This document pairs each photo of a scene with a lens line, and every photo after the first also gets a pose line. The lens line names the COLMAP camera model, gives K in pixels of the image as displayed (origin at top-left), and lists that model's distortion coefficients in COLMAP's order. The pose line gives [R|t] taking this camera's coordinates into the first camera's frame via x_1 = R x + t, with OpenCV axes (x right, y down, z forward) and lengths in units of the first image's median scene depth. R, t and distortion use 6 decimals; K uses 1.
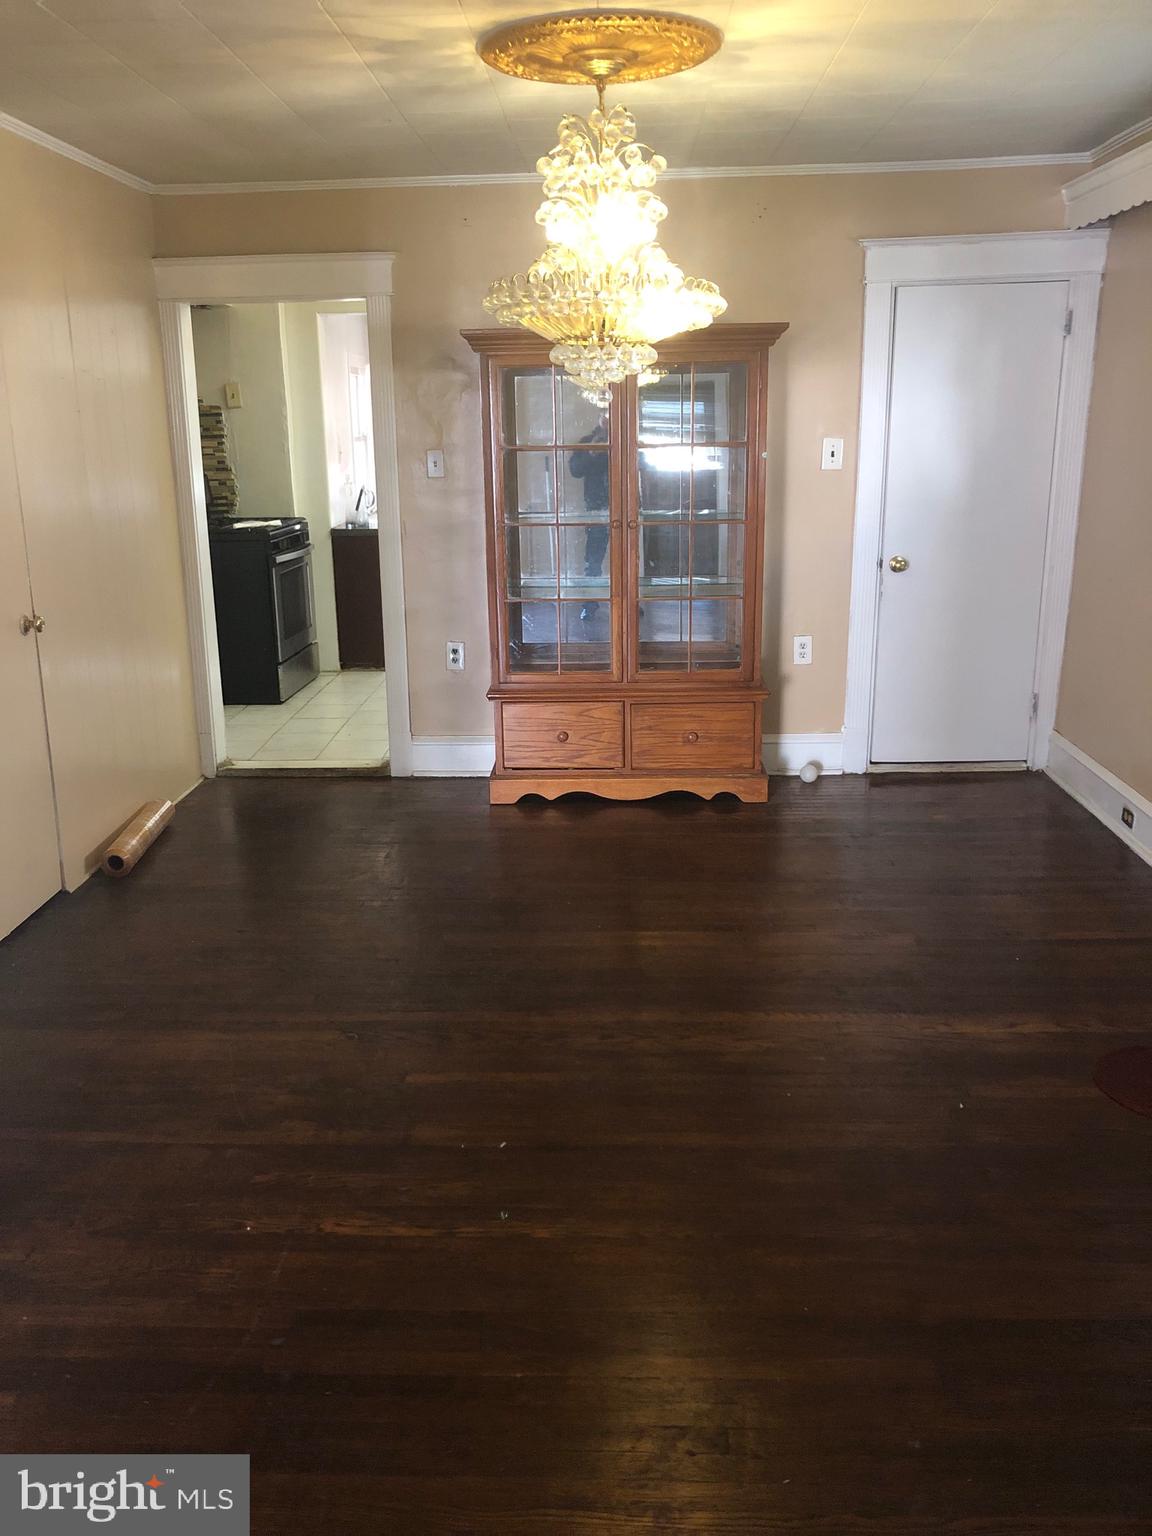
lens RADIAL K [[1262.4, 0, 576.0], [0, 1262.4, 768.0], [0, 0, 1]] dist [-0.004464, 0.010546]
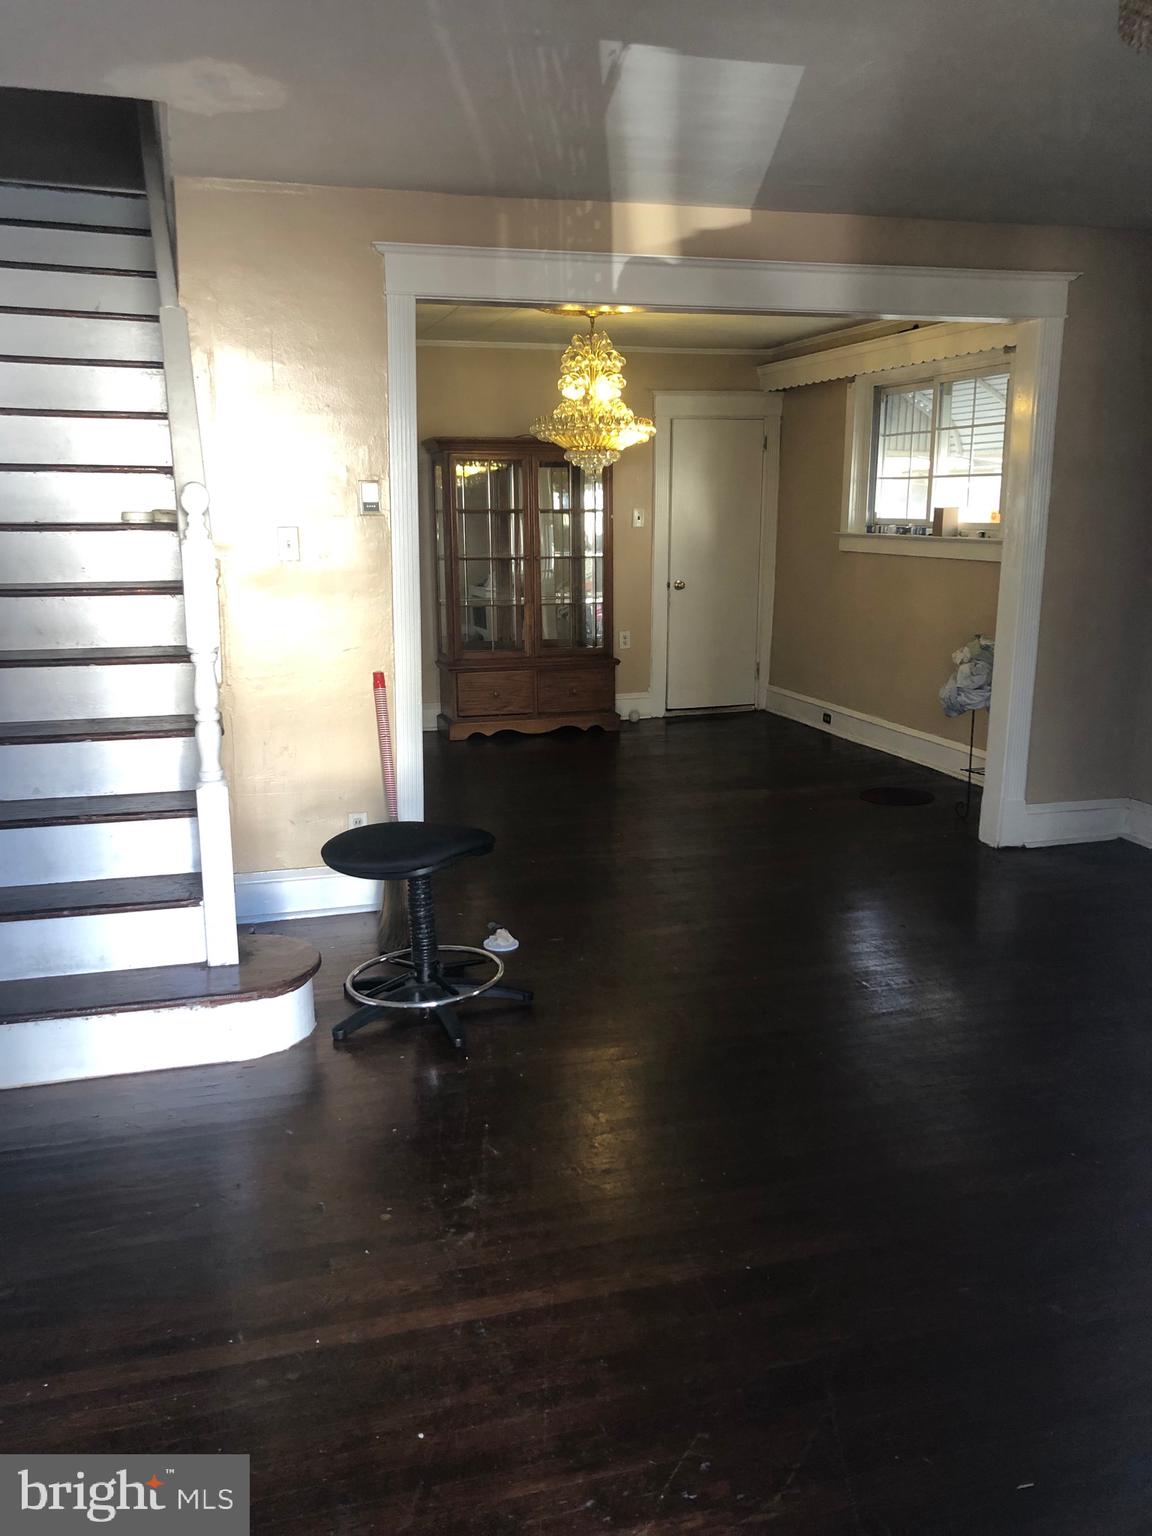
lens RADIAL K [[1268.6, 0, 576.3], [0, 1268.6, 819.1], [0, 0, 1]] dist [0.002568, 0.003486]
pose [[0.941736, -0.065817, 0.329851, -0.444783], [0.076595, 0.996866, -0.019772, 0.167989], [-0.327516, 0.043885, 0.943826, -0.512957]]
